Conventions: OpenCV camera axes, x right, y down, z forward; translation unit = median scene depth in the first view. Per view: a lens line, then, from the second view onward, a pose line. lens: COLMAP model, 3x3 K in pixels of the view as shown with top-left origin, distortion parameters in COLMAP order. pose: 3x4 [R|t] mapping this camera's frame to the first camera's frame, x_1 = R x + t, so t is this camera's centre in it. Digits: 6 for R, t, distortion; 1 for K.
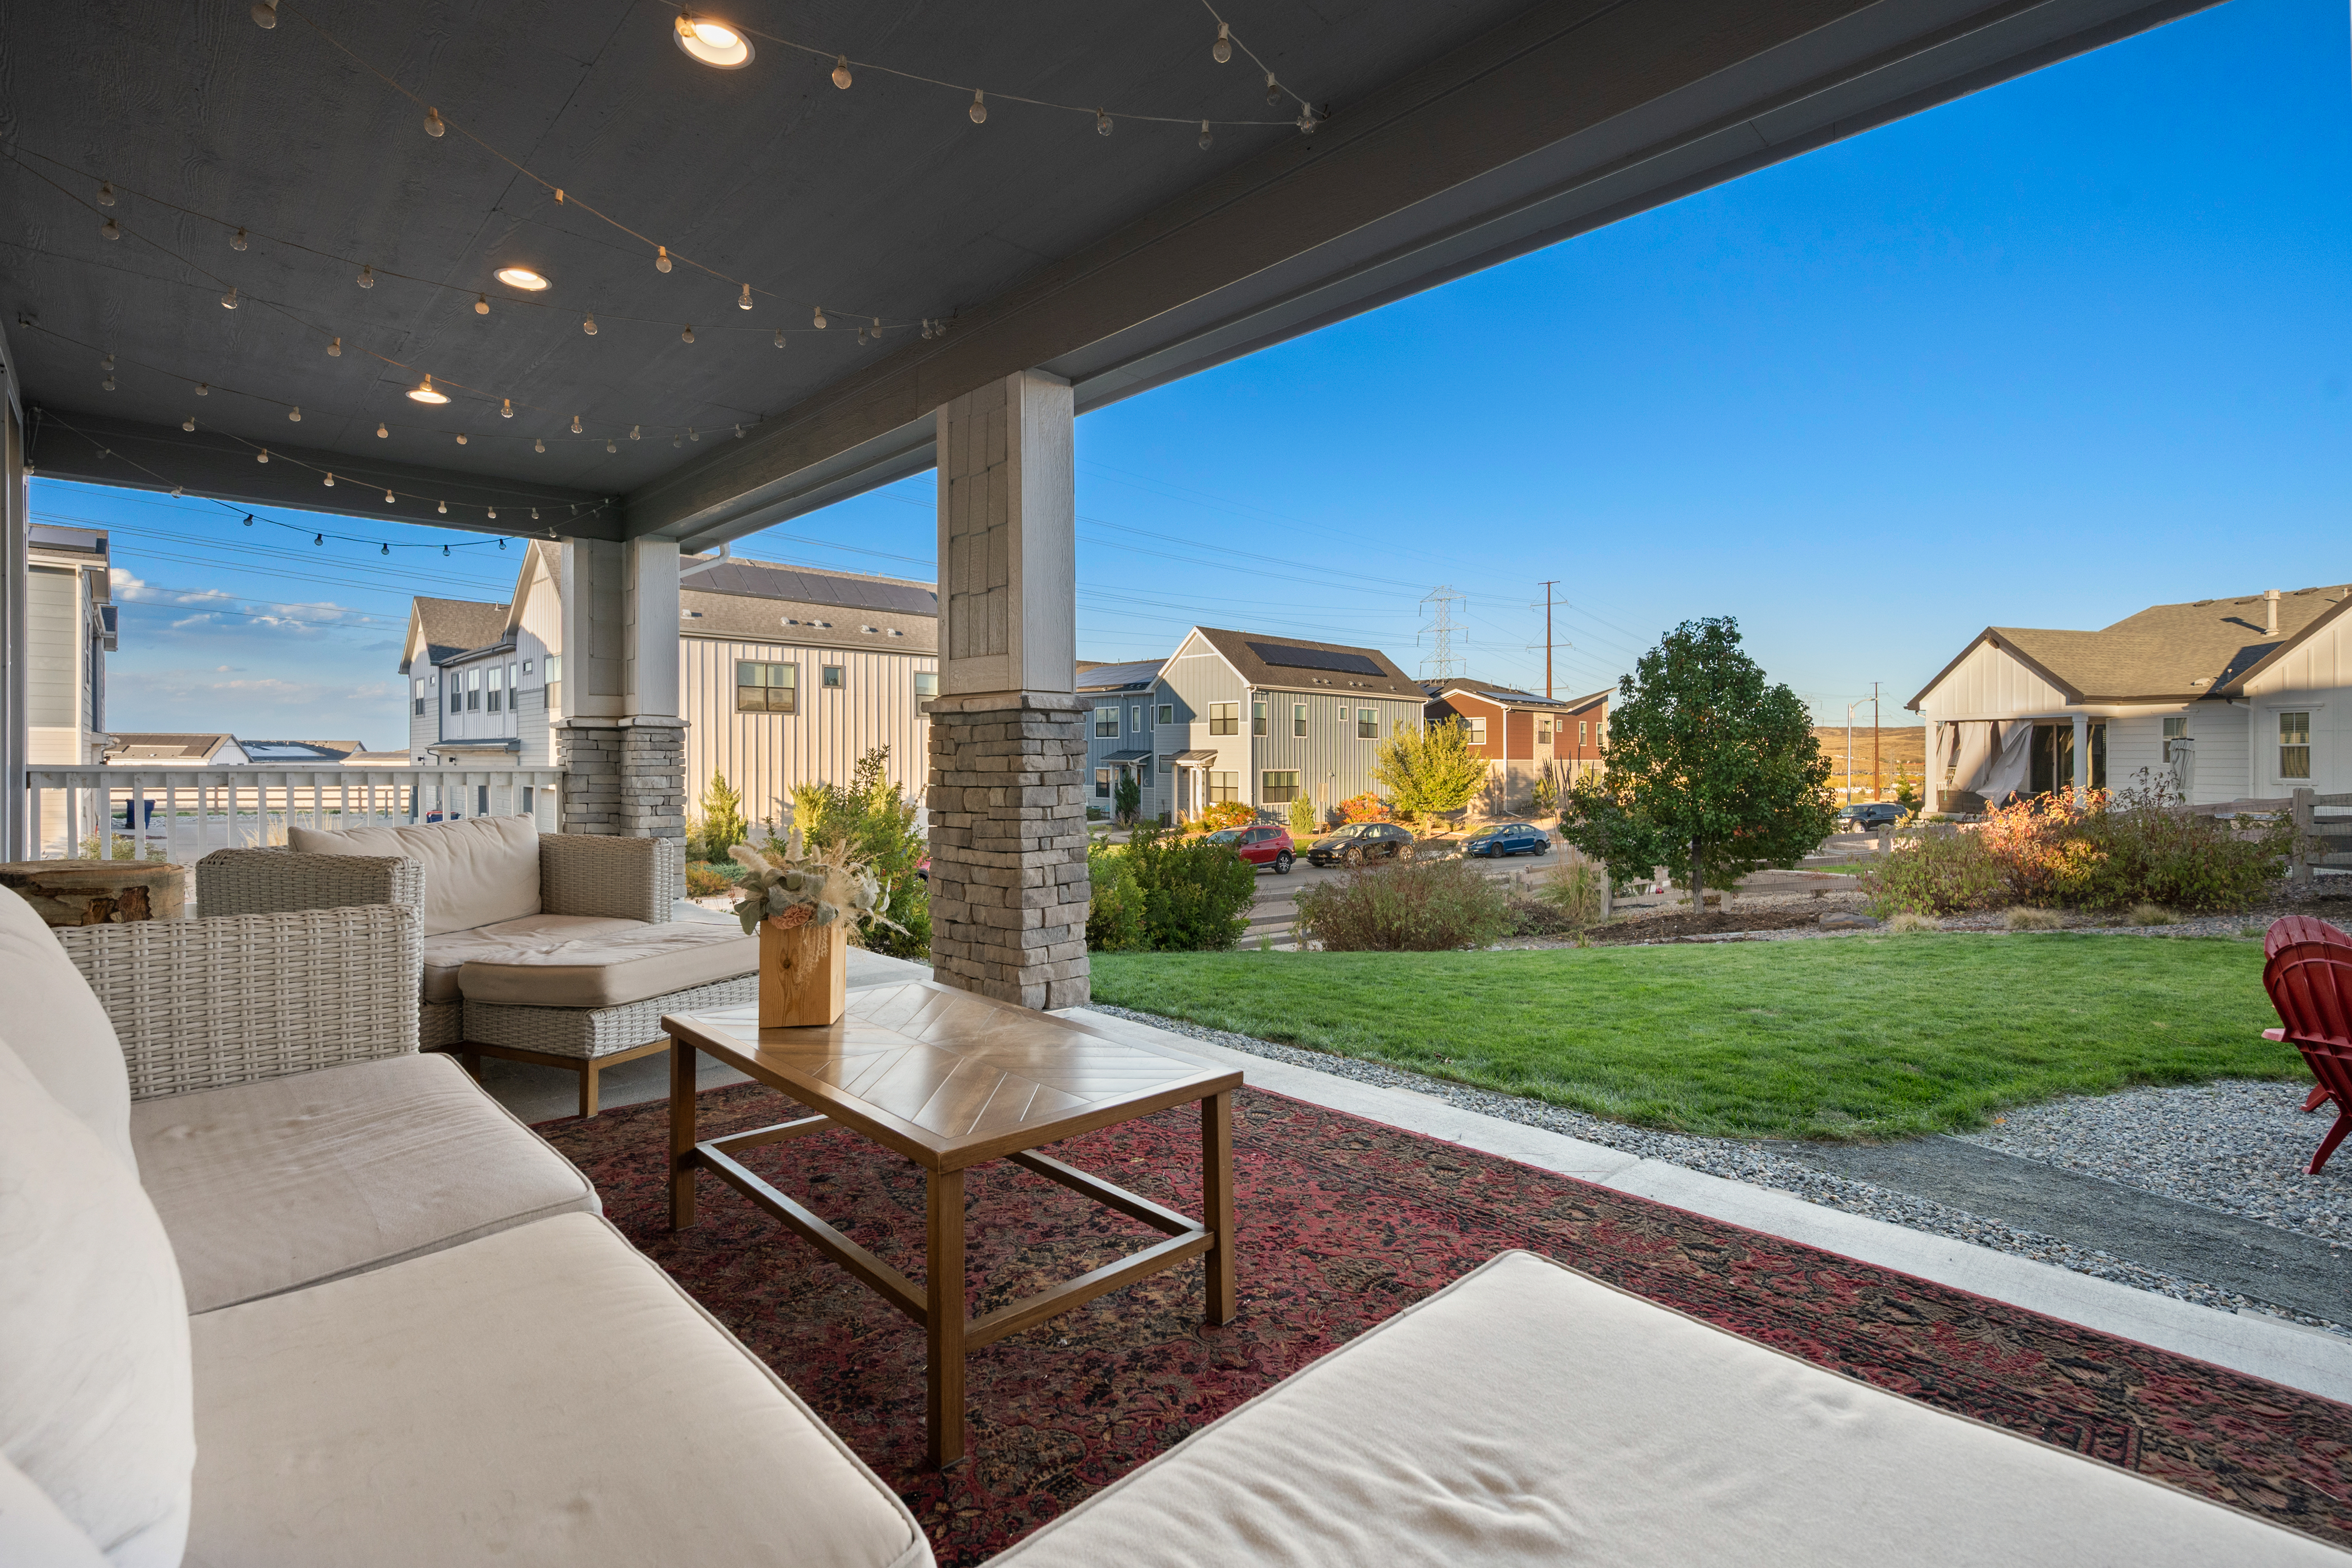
lens RADIAL K [[1085.8, 0, 1176.0], [0, 1085.8, 784.0], [0, 0, 1]] dist [-0.001435, -0.000541]
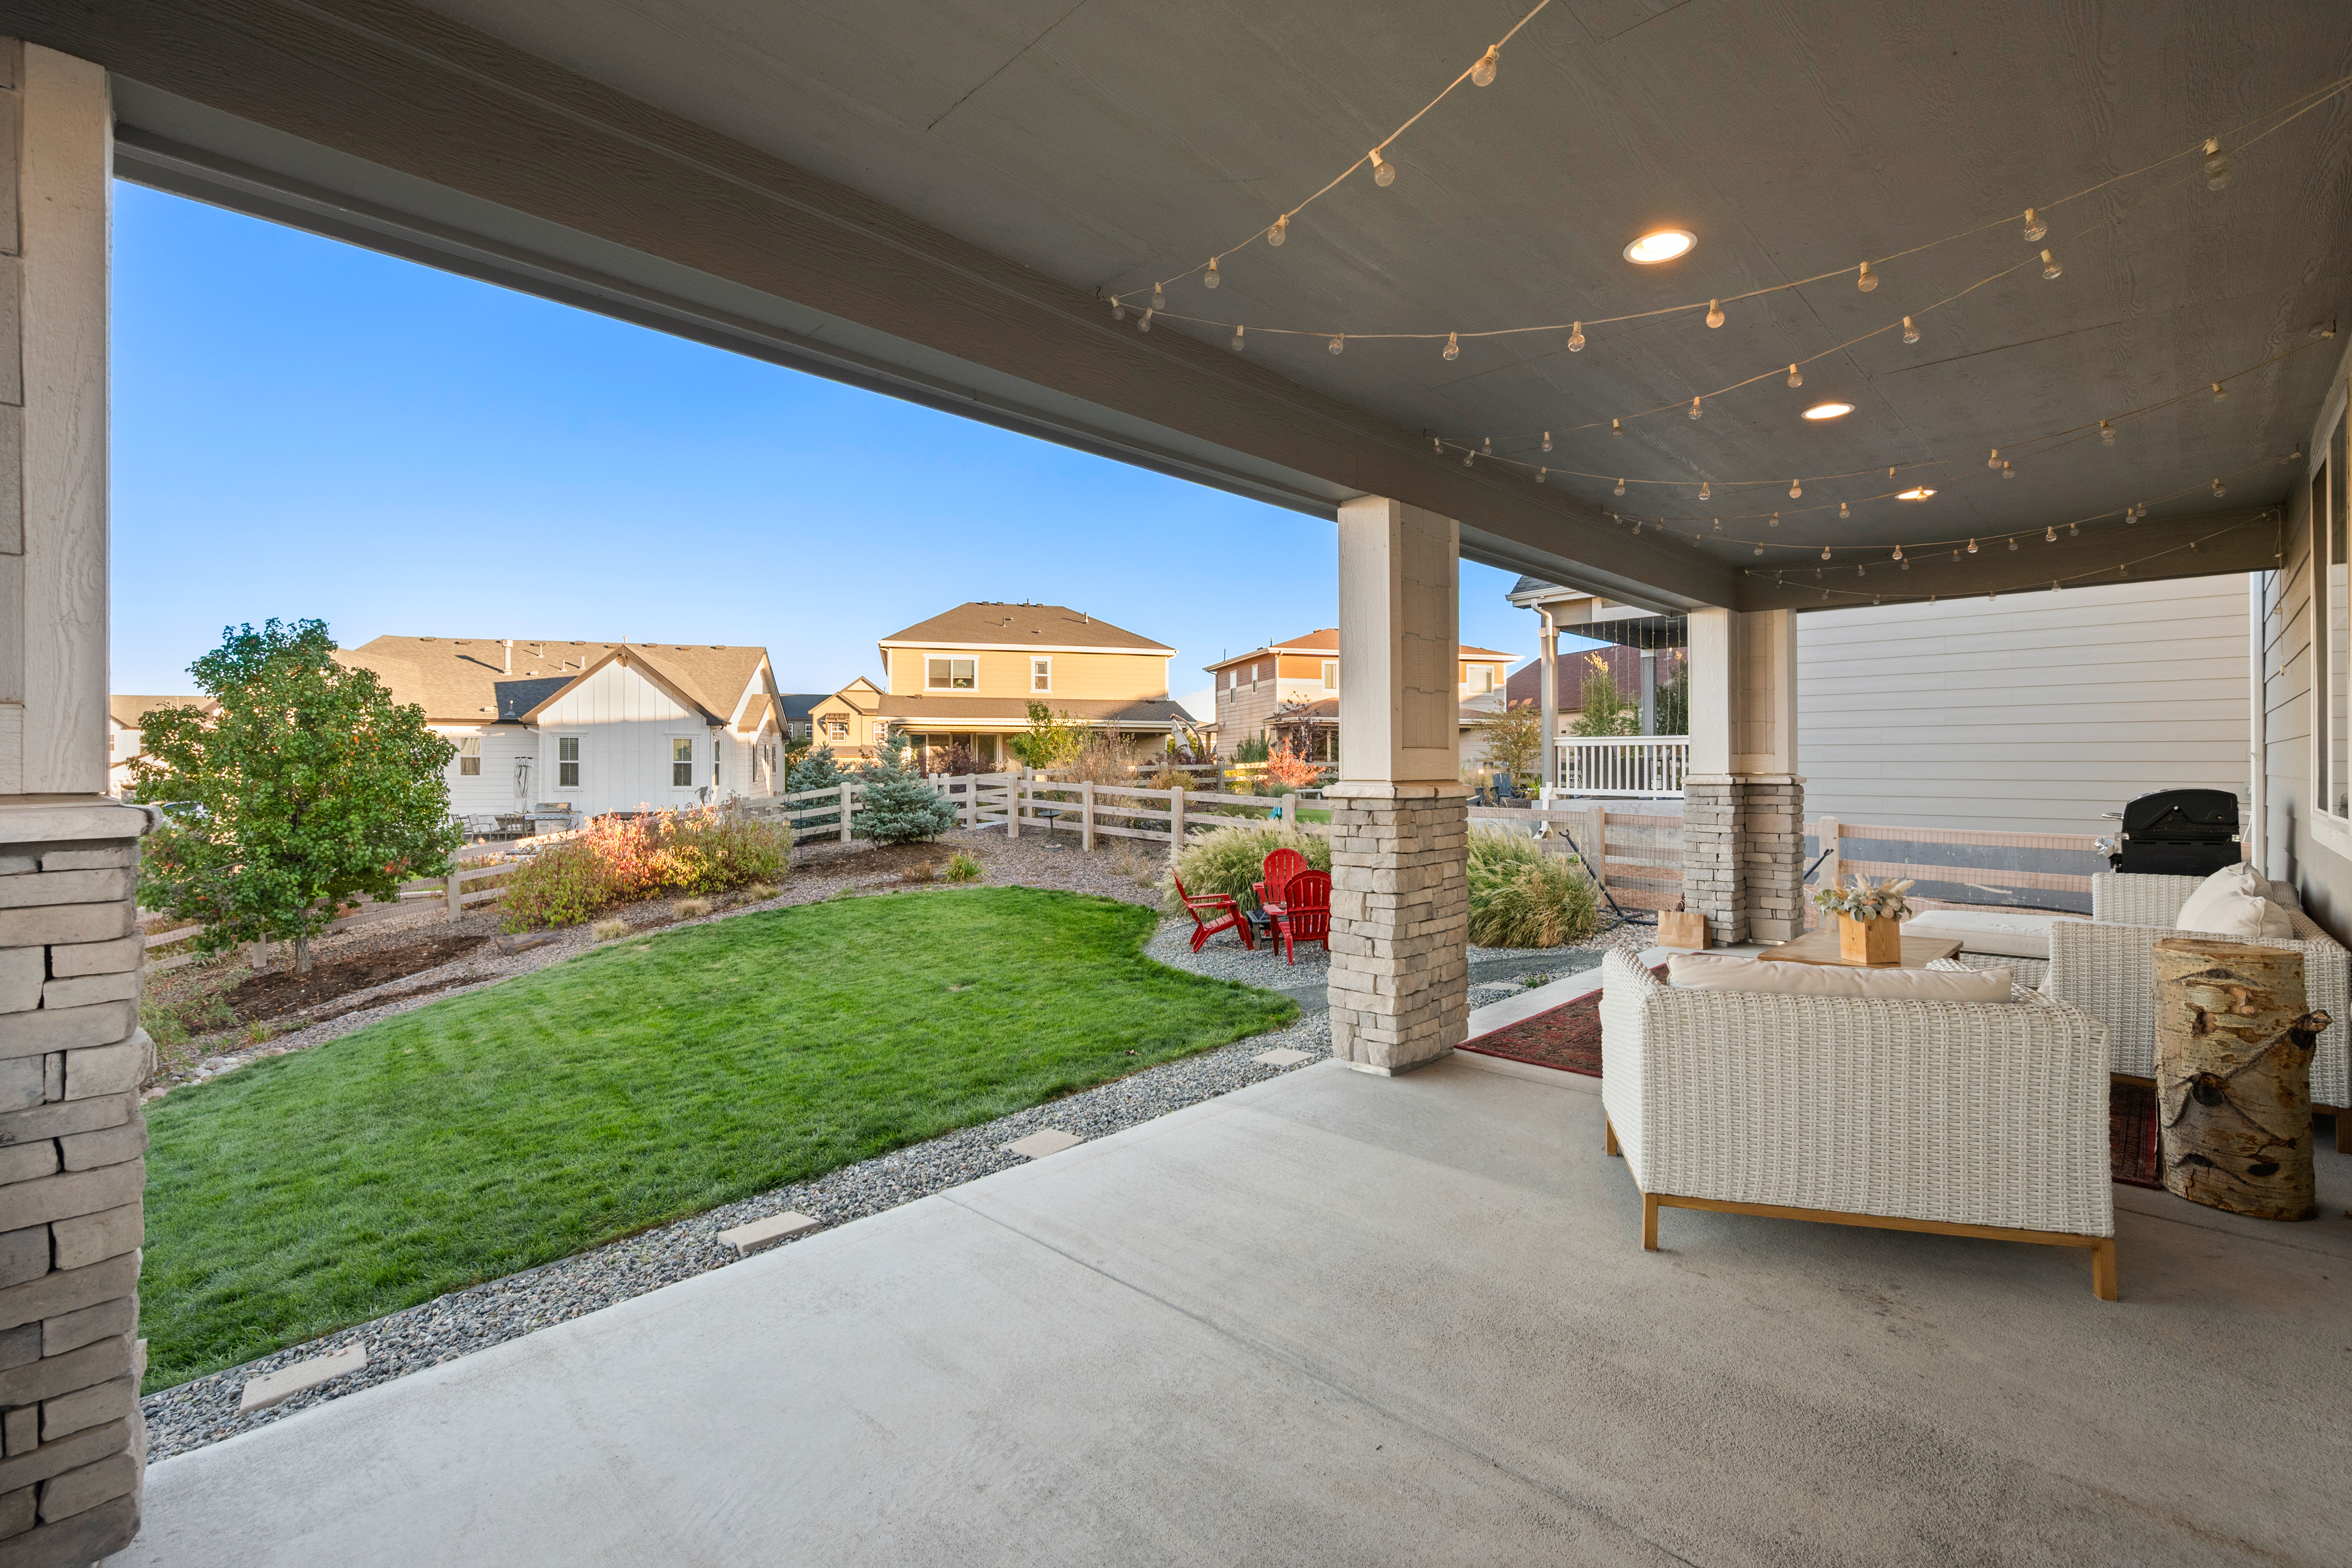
lens RADIAL K [[1039.4, 0, 1176.0], [0, 1039.4, 784.0], [0, 0, 1]] dist [0.000015, -0.000001]
pose [[-0.015364, -0.023890, 0.999597, -0.209088], [0.021763, 0.999470, 0.024221, -0.018687], [-0.999645, 0.022126, -0.014836, 0.212645]]
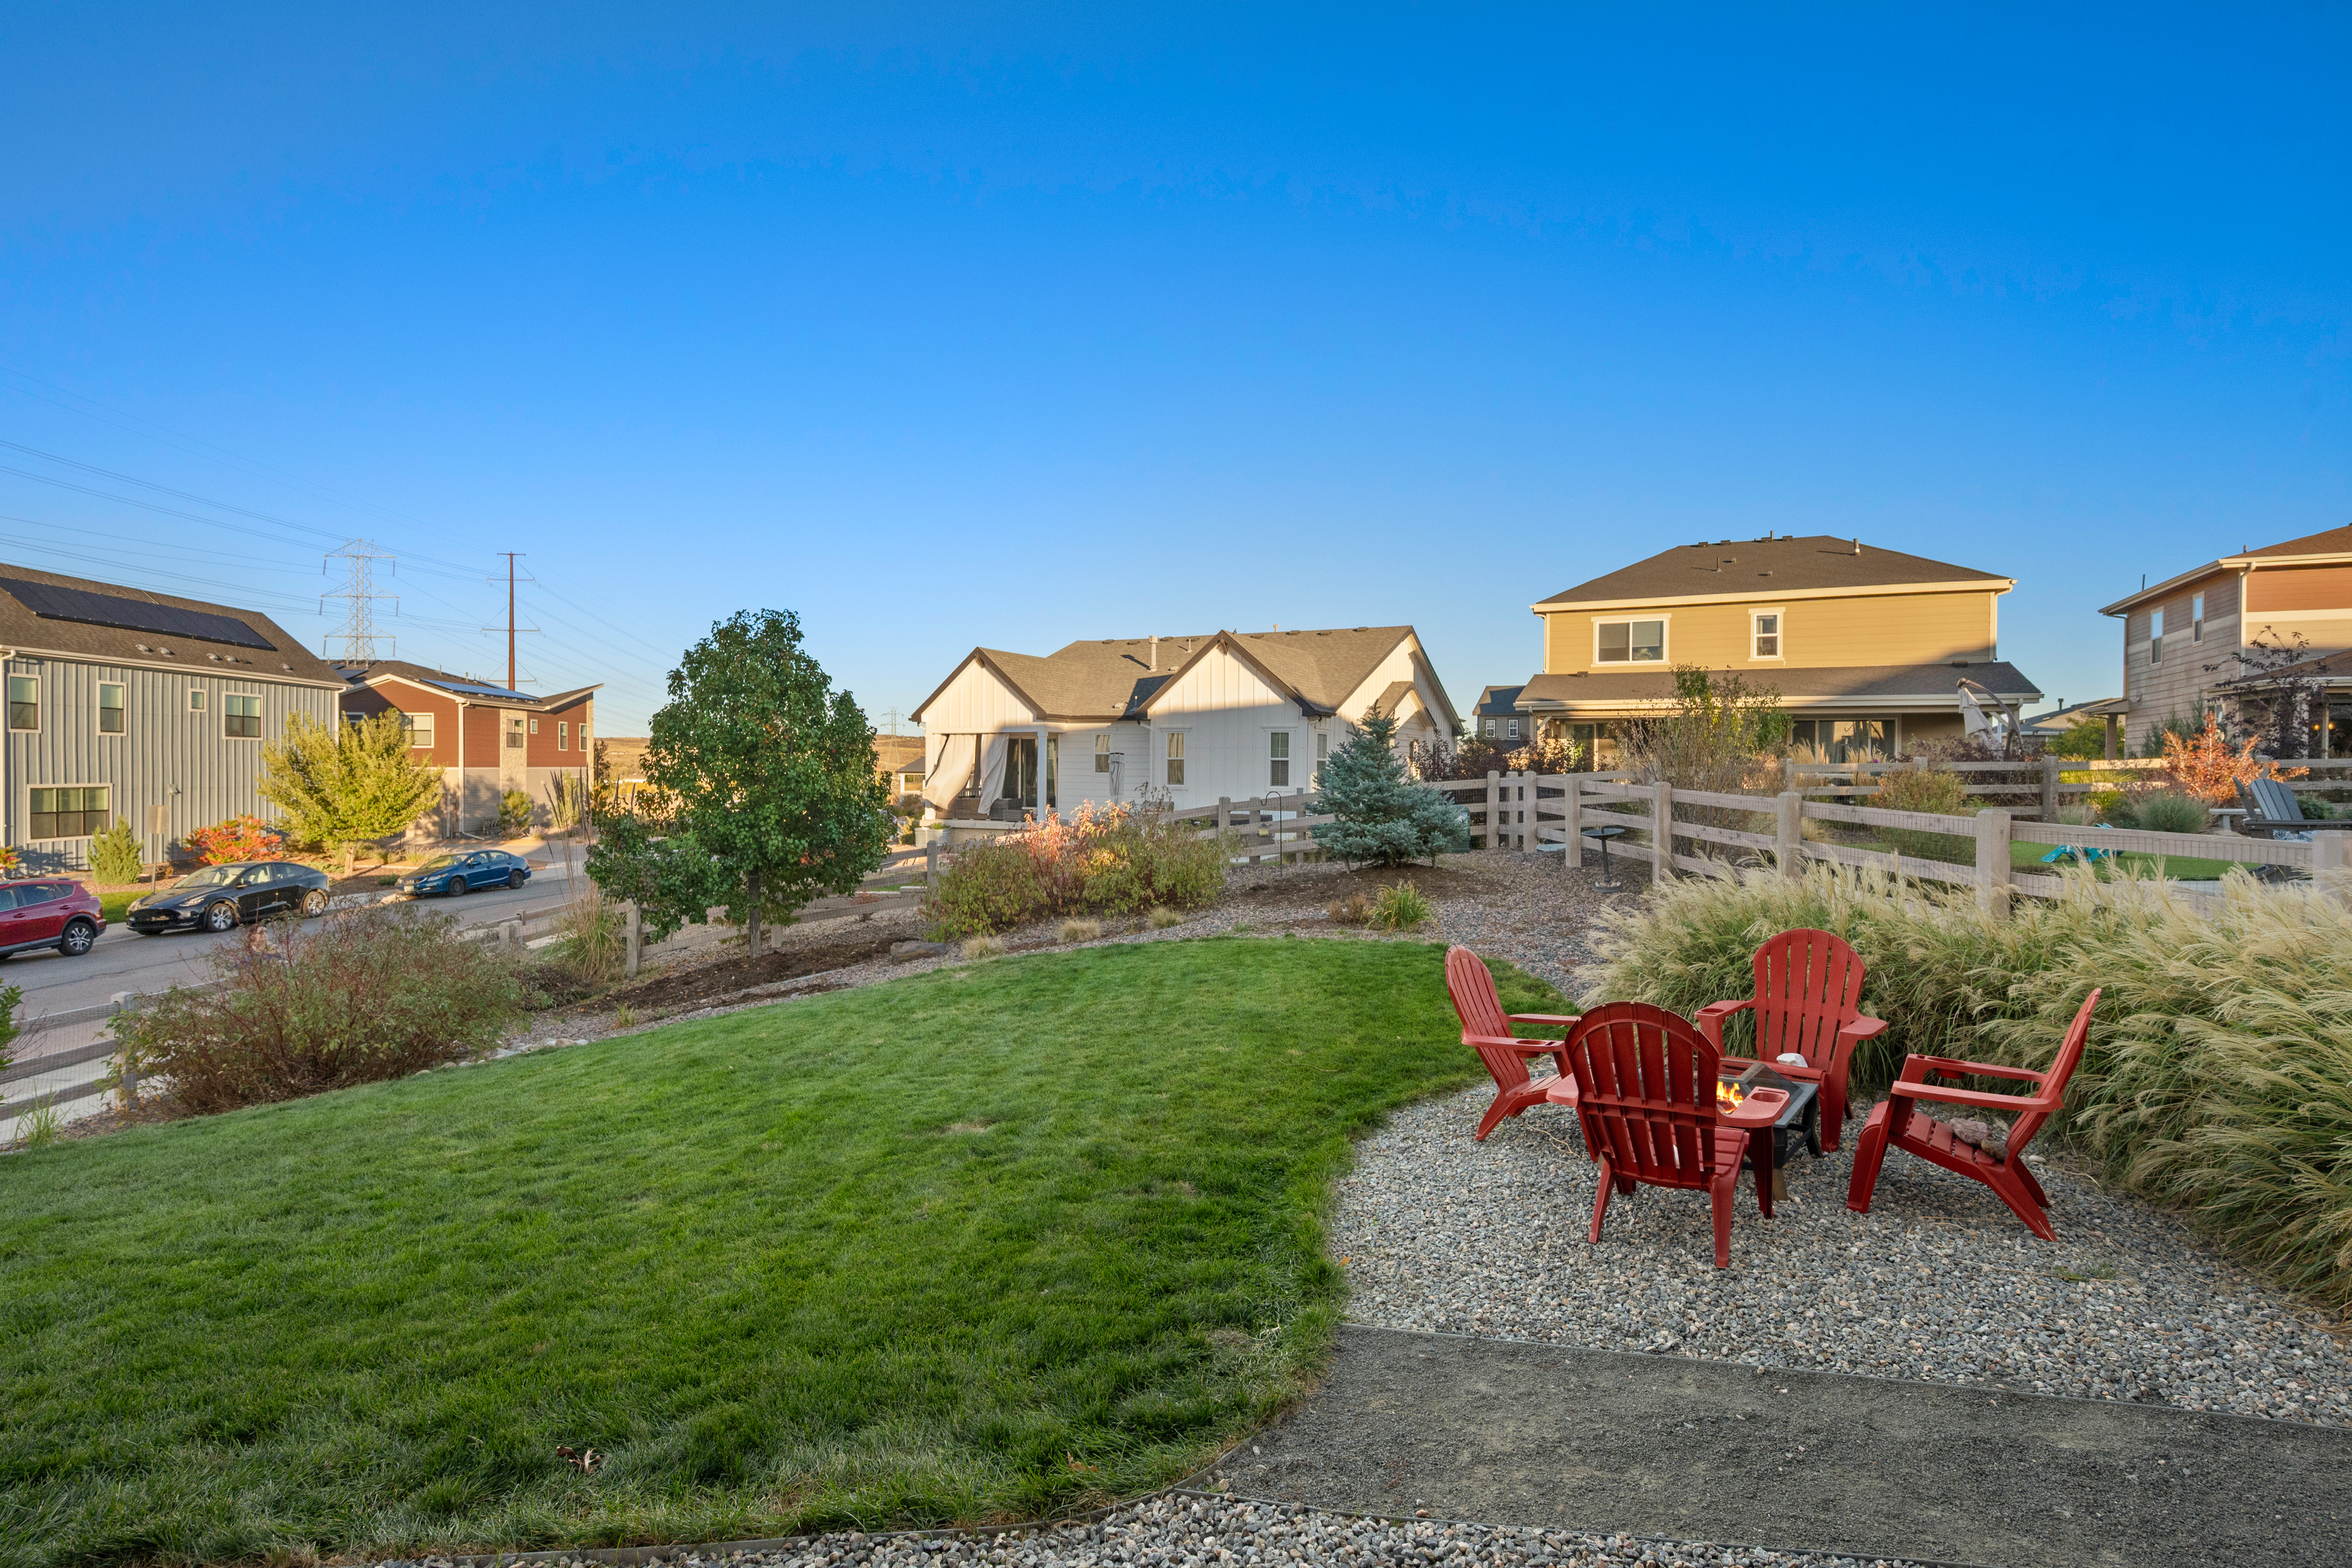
lens RADIAL K [[1147.5, 0, 1175.8], [0, 1147.5, 769.3], [0, 0, 1]] dist [-0.000227, -0.000470]
pose [[0.648704, -0.001960, 0.761038, 0.008060], [0.014945, 0.999837, -0.010163, -0.007908], [-0.760894, 0.017967, 0.648627, 0.103666]]
